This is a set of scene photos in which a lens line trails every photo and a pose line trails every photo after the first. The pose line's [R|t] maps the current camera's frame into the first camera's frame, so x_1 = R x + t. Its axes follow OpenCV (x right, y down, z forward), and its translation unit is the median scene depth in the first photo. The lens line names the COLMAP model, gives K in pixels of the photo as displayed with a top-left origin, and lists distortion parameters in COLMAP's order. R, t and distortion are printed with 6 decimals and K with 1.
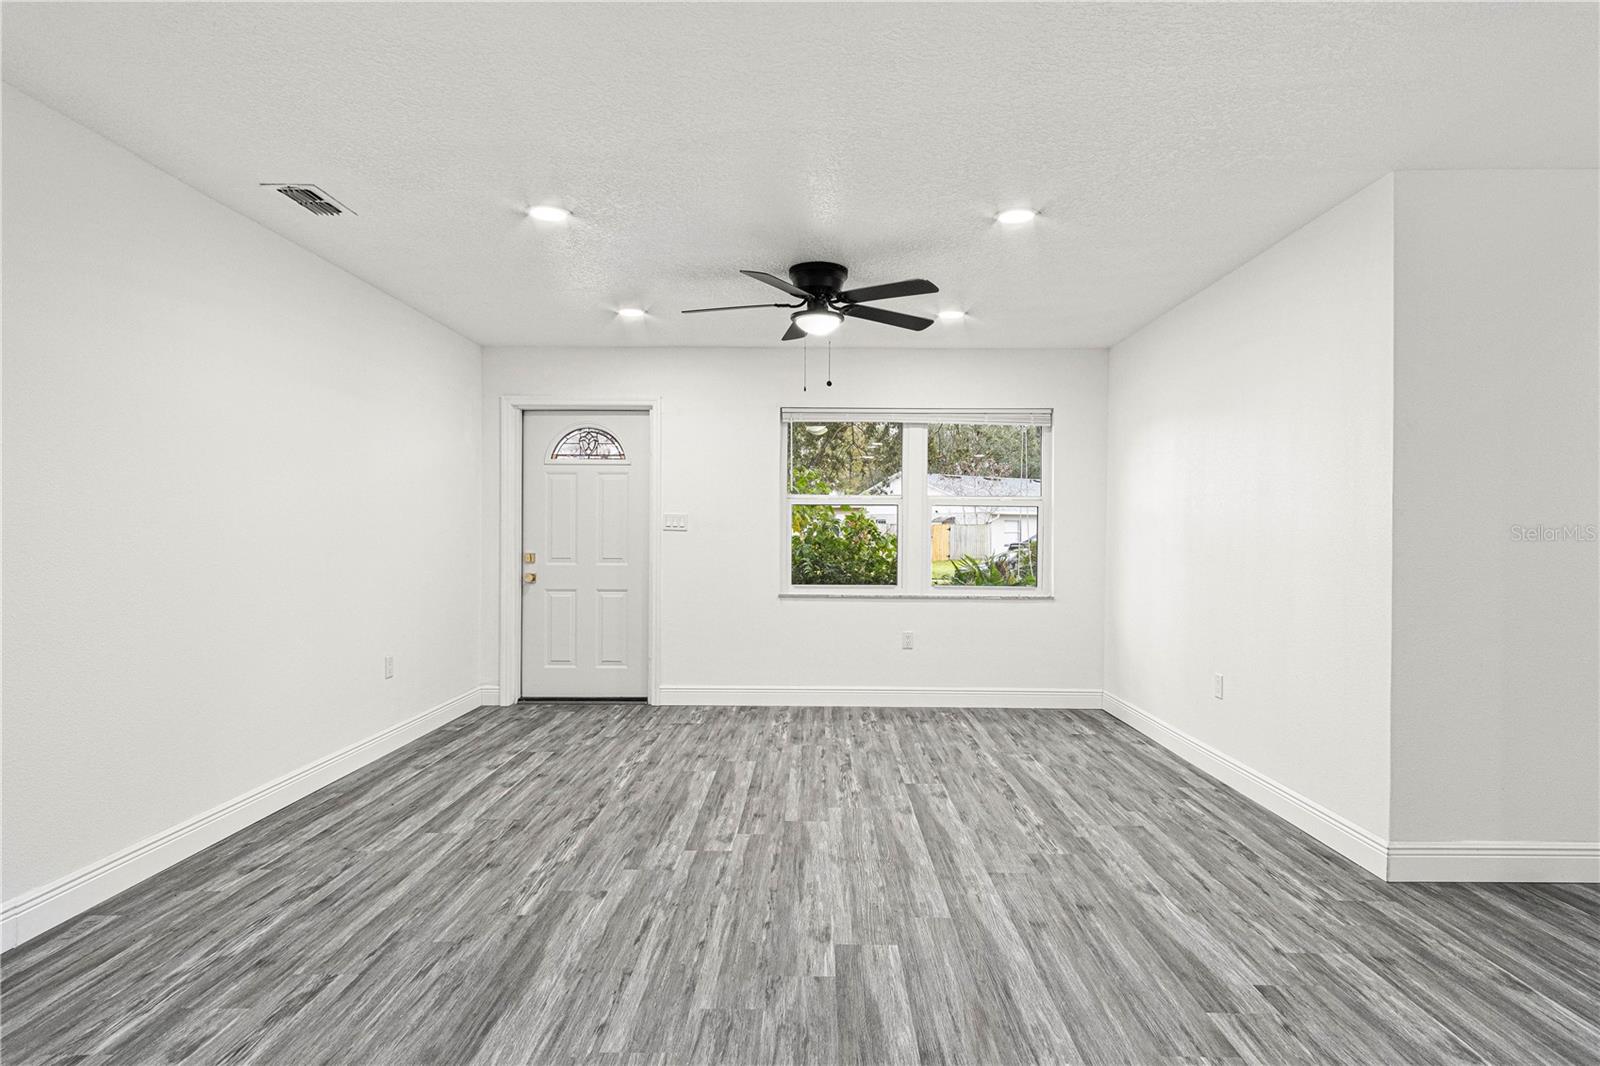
lens RADIAL K [[851.7, 0, 809.7], [0, 851.7, 527.7], [0, 0, 1]] dist [0.005956, -0.000098]
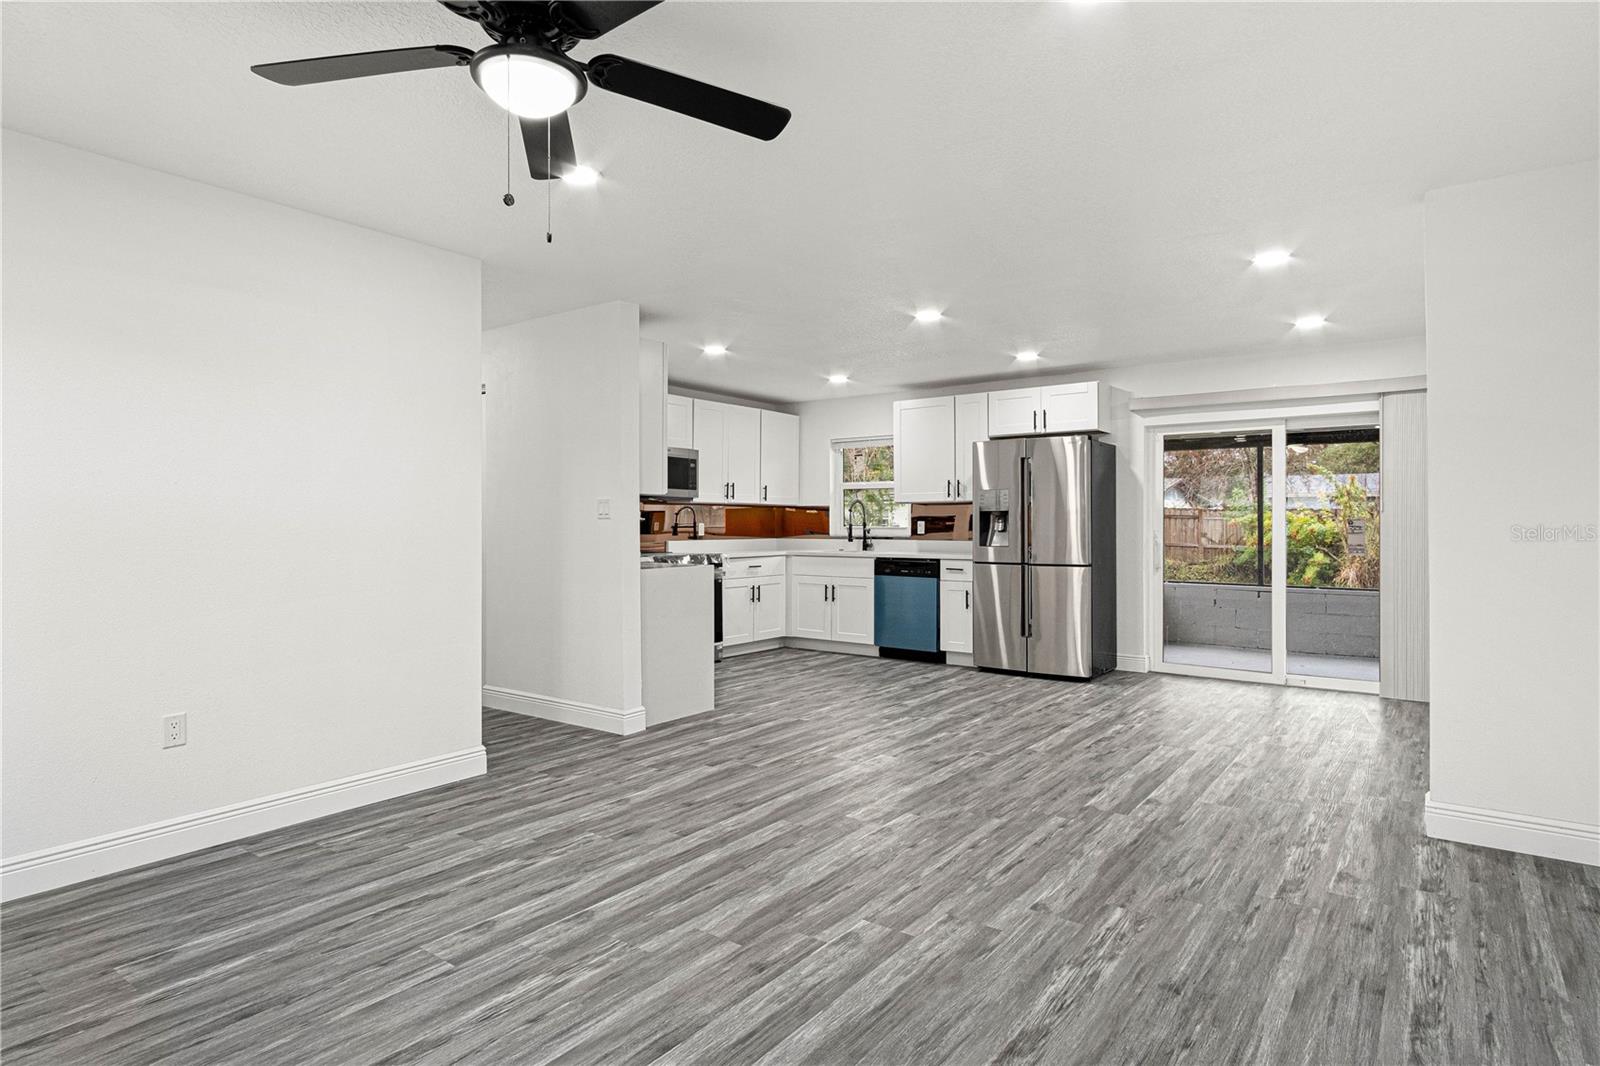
lens RADIAL K [[851.7, 0, 809.5], [0, 851.7, 524.4], [0, 0, 1]] dist [0.005956, -0.000098]
pose [[-0.808576, -0.004209, 0.588377, -0.629680], [-0.003624, 0.999991, 0.002172, 0.005809], [-0.588381, -0.000376, -0.808584, 2.026416]]
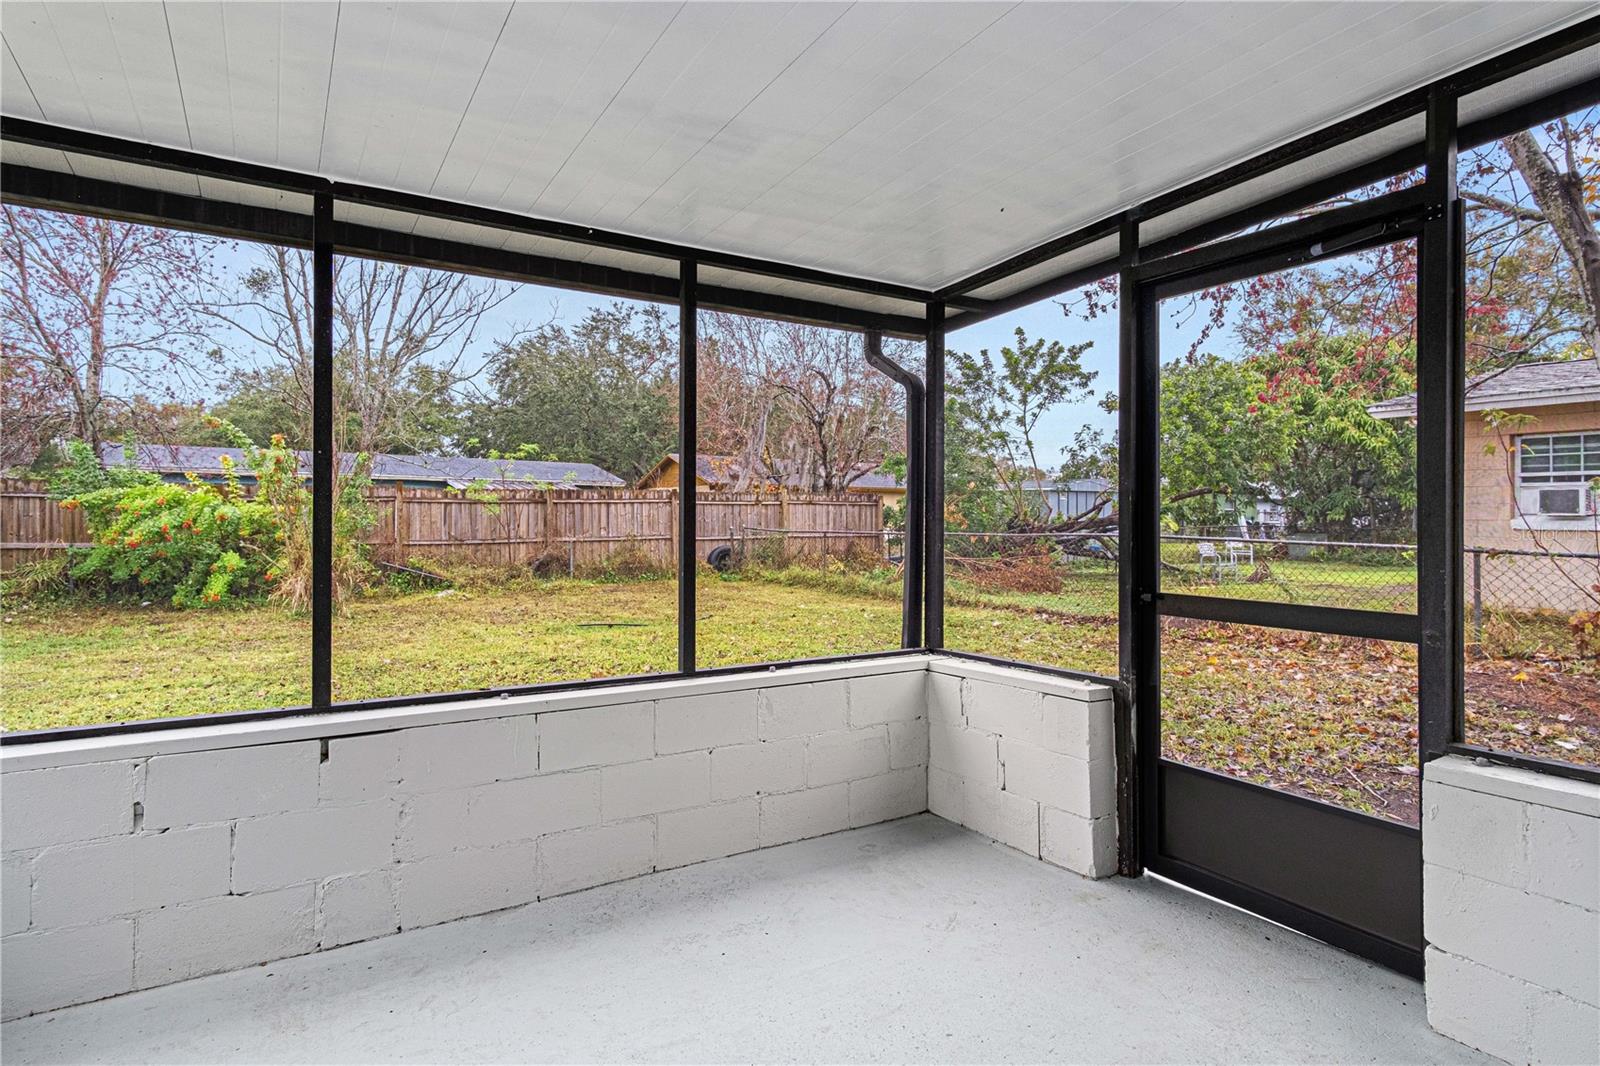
lens RADIAL K [[851.7, 0, 812.9], [0, 851.7, 519.1], [0, 0, 1]] dist [0.005956, -0.000098]
pose [[-0.839029, -0.011489, -0.543966, 0.016432], [-0.012916, 0.999916, -0.001197, 0.033400], [0.543934, 0.006021, -0.839106, -0.840058]]
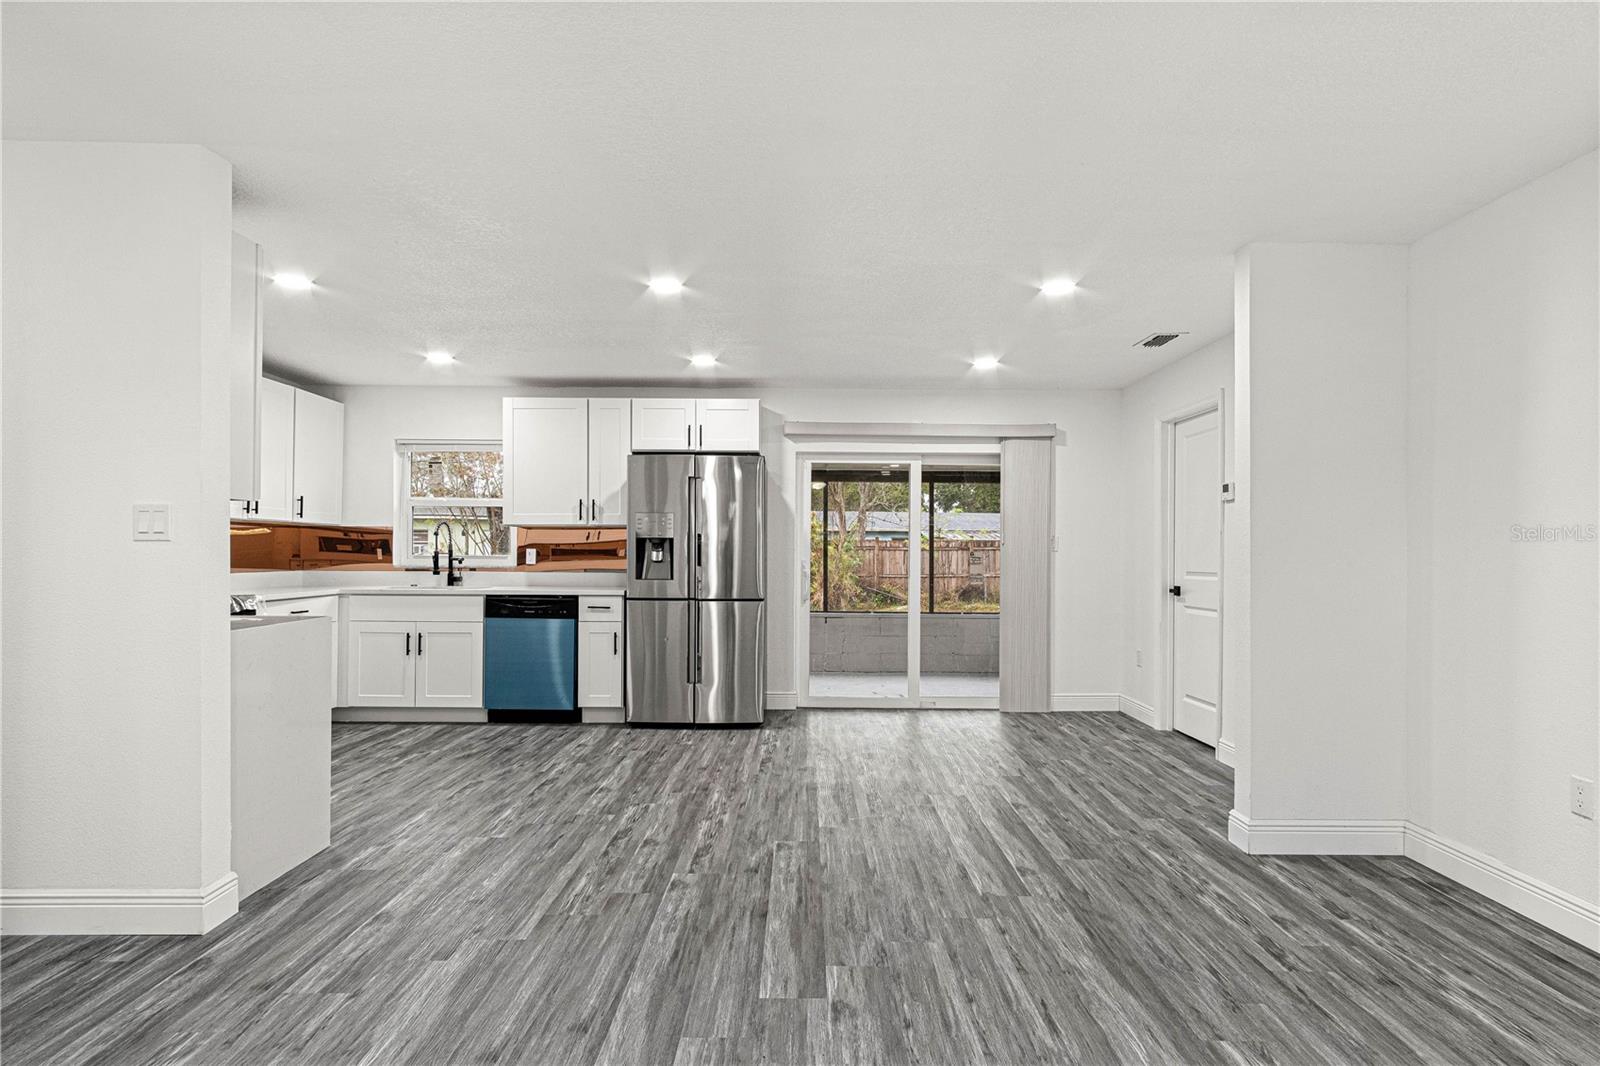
lens RADIAL K [[904.1, 0, 801.1], [0, 904.1, 543.4], [0, 0, 1]] dist [0.026456, 0.000807]
pose [[-0.999933, -0.011310, -0.002328, 0.063672], [-0.011281, 0.999862, -0.012171, 0.006957], [0.002465, -0.012144, -0.999923, 1.954336]]
